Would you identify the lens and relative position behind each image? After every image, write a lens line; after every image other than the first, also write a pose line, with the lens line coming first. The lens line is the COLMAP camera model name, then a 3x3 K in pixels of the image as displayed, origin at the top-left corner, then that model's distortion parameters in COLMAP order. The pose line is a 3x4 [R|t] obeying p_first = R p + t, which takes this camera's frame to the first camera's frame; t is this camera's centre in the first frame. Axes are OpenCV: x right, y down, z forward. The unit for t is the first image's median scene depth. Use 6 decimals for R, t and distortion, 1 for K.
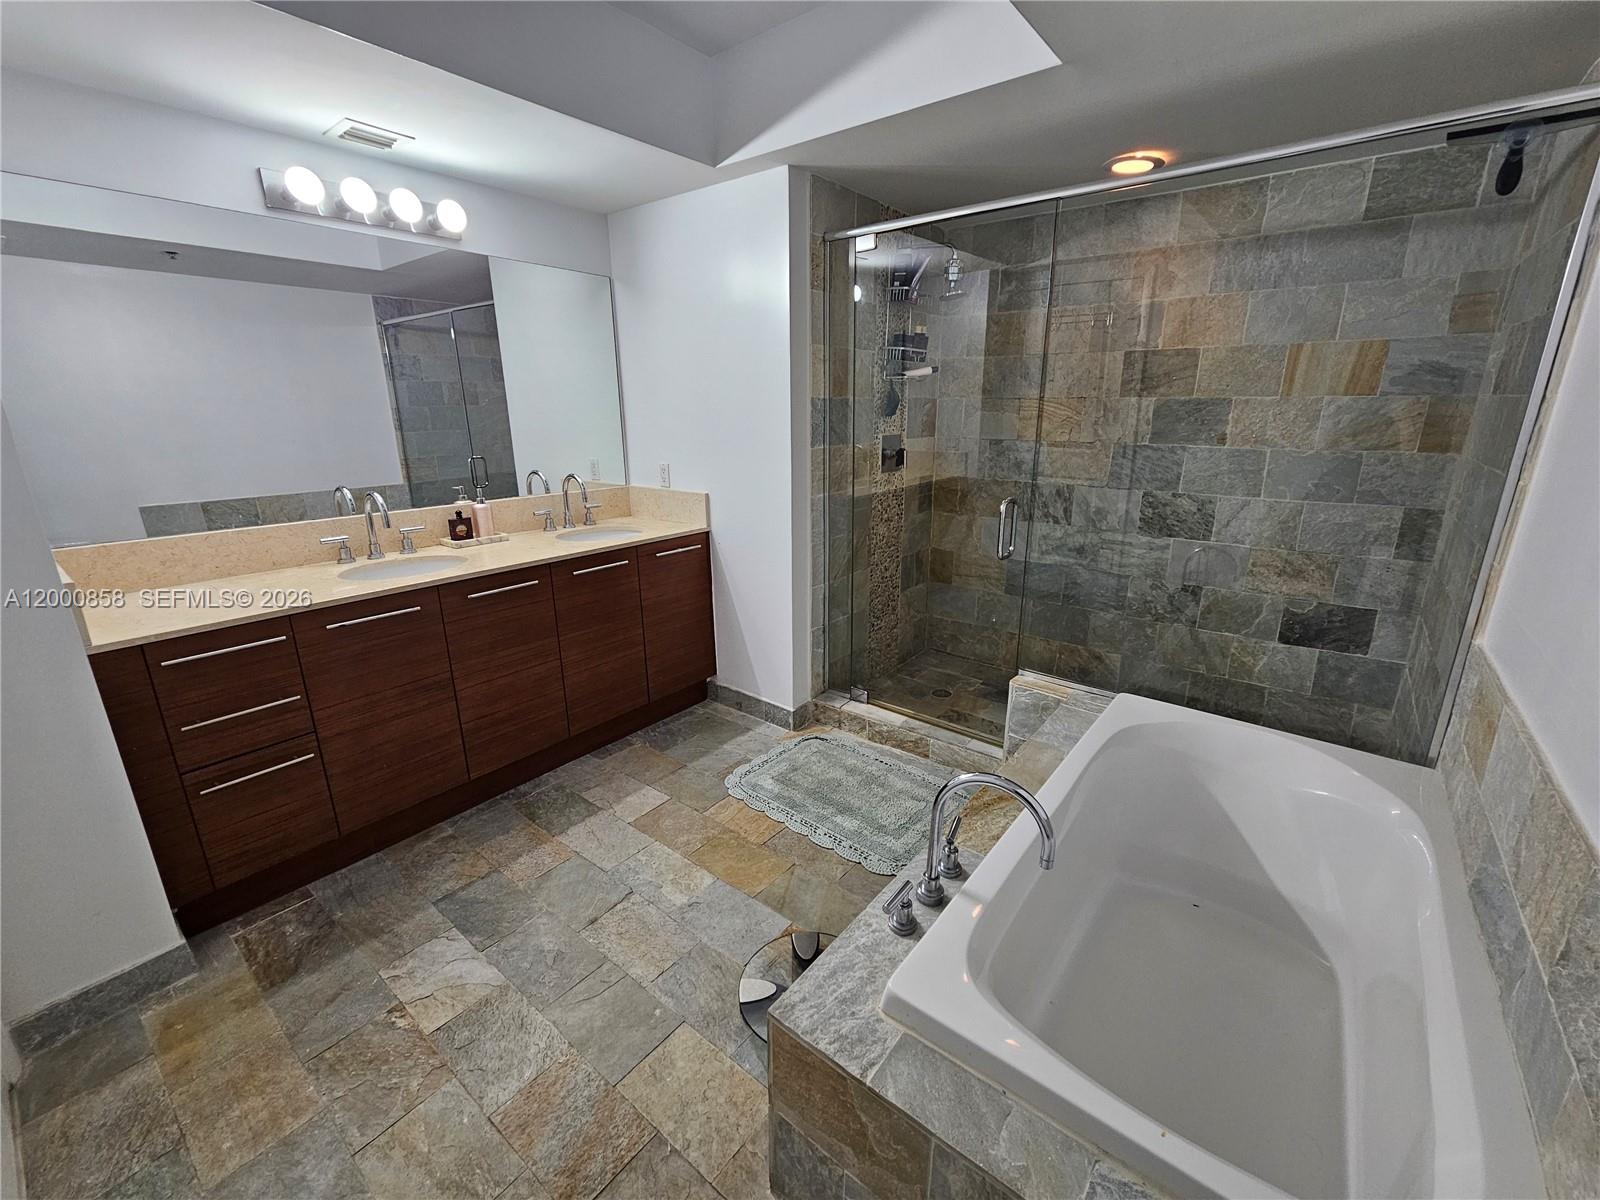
lens RADIAL K [[656.3, 0, 809.3], [0, 656.3, 596.9], [0, 0, 1]] dist [-0.000704, -0.000452]
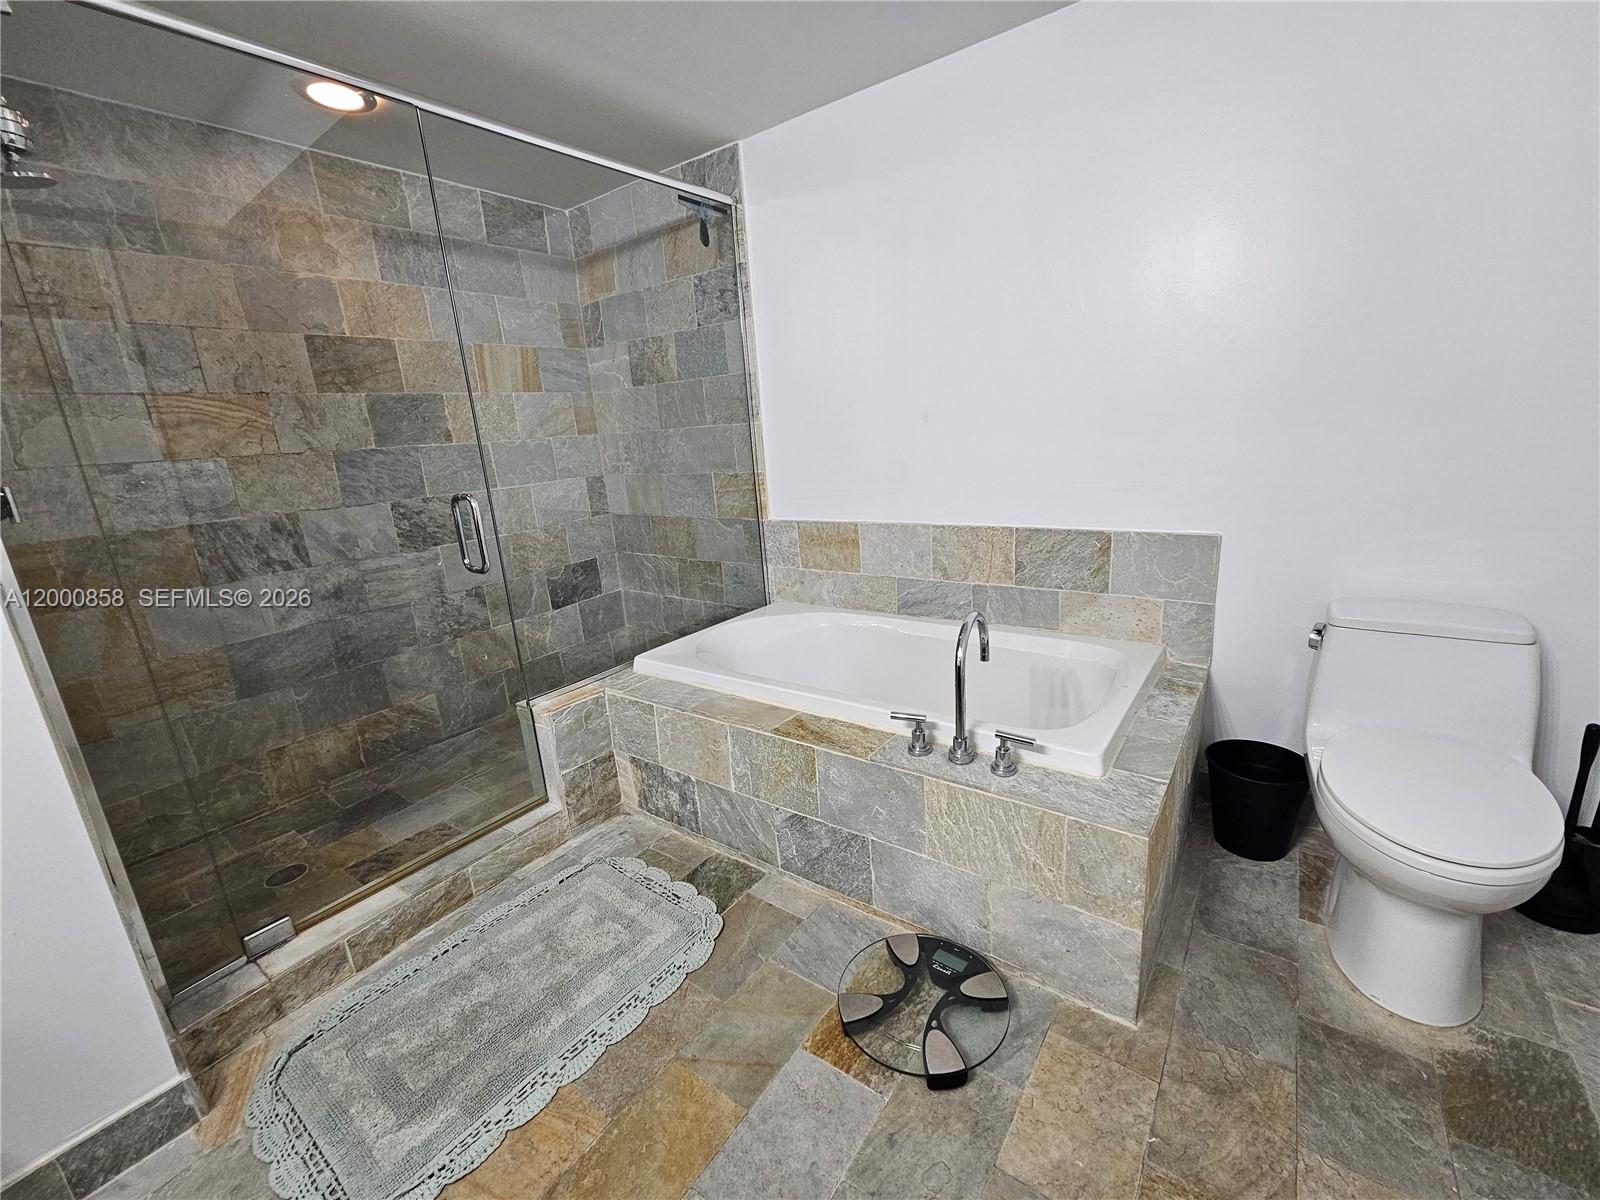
lens RADIAL K [[656.3, 0, 807.0], [0, 656.3, 596.0], [0, 0, 1]] dist [-0.000704, -0.000452]
pose [[-0.034454, -0.244435, 0.969053, -0.388723], [0.348902, 0.905680, 0.240855, -0.071612], [-0.936526, 0.346403, 0.054080, 0.518025]]
